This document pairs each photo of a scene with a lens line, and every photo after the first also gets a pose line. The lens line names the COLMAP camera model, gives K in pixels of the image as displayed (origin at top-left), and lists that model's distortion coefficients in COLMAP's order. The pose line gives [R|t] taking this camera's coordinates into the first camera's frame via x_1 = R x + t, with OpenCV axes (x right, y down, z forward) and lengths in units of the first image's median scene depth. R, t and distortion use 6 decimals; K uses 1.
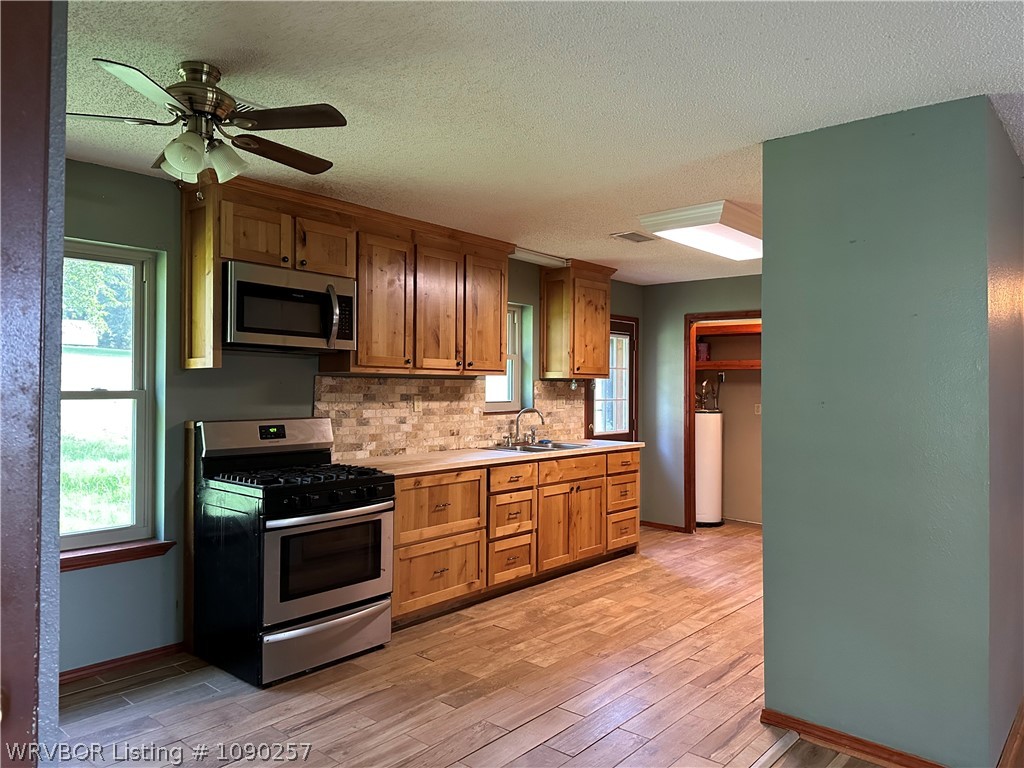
lens RADIAL K [[715.0, 0, 513.3], [0, 715.0, 378.2], [0, 0, 1]] dist [0.080443, -0.109832]
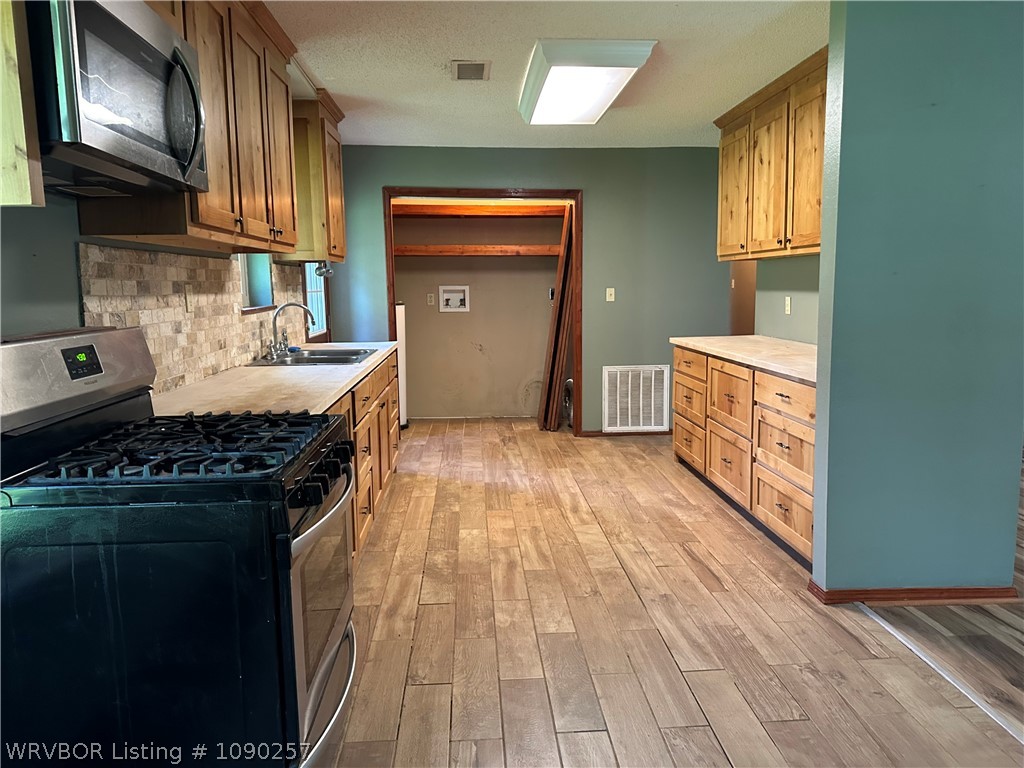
lens RADIAL K [[718.1, 0, 516.5], [0, 718.1, 373.8], [0, 0, 1]] dist [0.238751, -0.400927]
pose [[0.711165, -0.104283, 0.695248, -0.409898], [0.011094, 0.990479, 0.137218, 0.018209], [-0.702937, -0.089872, 0.705551, 0.414338]]
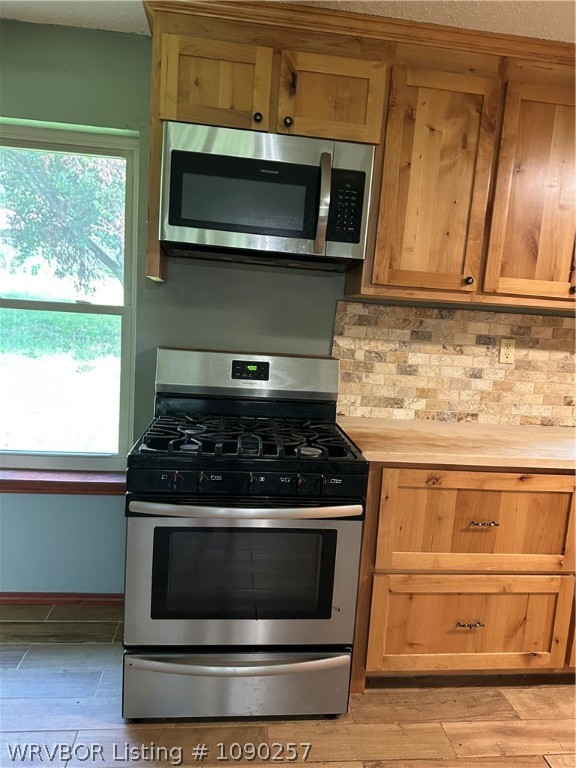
lens RADIAL K [[536.2, 0, 286.7], [0, 536.2, 387.8], [0, 0, 1]] dist [0.080443, -0.109832]
pose [[0.730484, 0.132625, -0.669928, 0.065805], [-0.052552, 0.988969, 0.138484, 0.011128], [0.680905, -0.065954, 0.729396, 0.538643]]
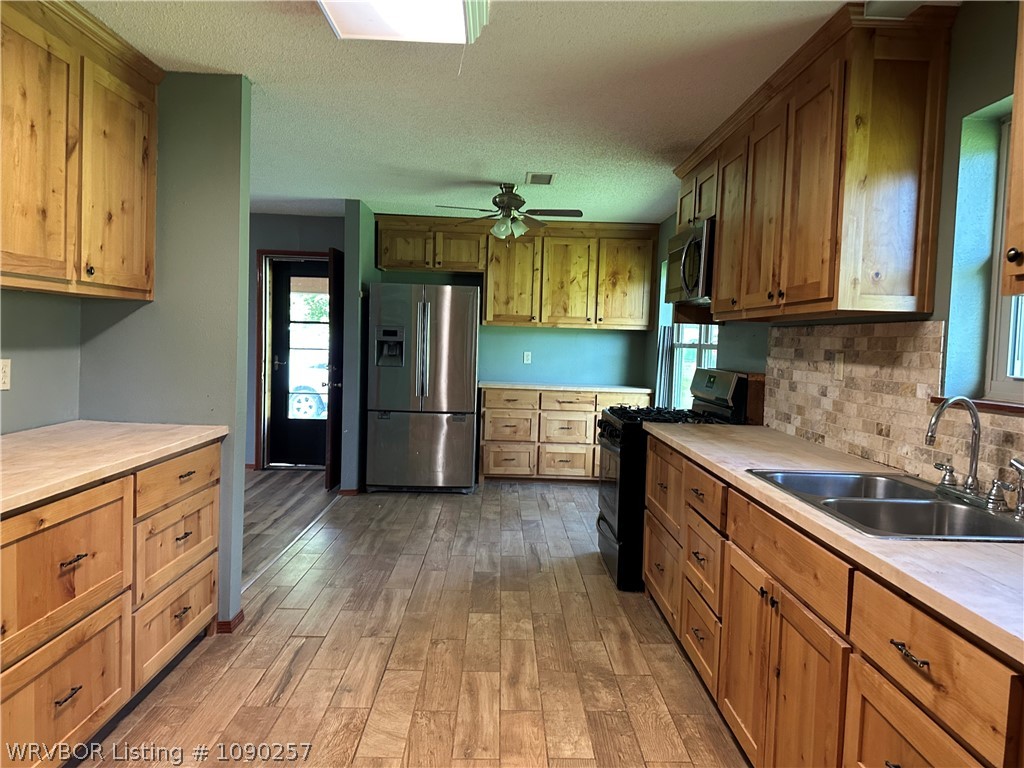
lens RADIAL K [[715.0, 0, 513.3], [0, 715.0, 378.2], [0, 0, 1]] dist [0.080443, -0.109832]
pose [[-0.744898, 0.002993, -0.667172, 0.518914], [-0.031594, 0.998710, 0.039755, 0.032865], [0.666430, 0.050692, -0.743842, 1.396607]]
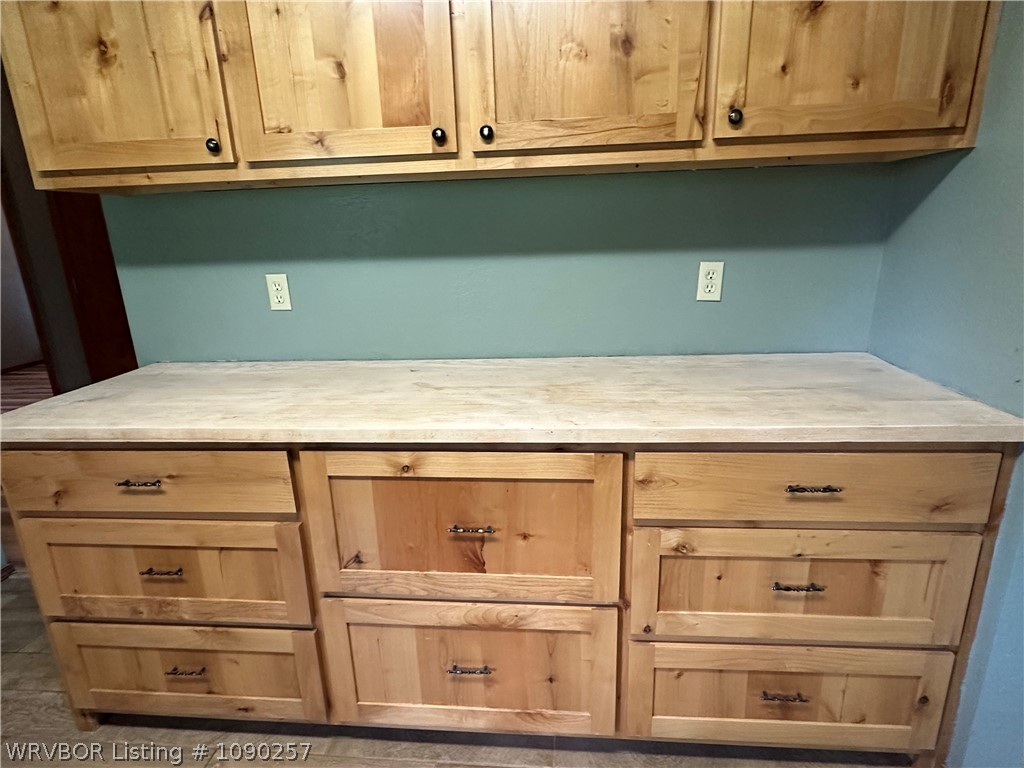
lens RADIAL K [[558.7, 0, 512.0], [0, 558.7, 384.0], [0, 0, 1]] dist [0.000826, 0.000203]
pose [[-0.585592, -0.211563, 0.782510, 0.205840], [0.019373, 0.961412, 0.274430, 0.029215], [-0.810374, 0.175863, -0.558897, 1.002046]]
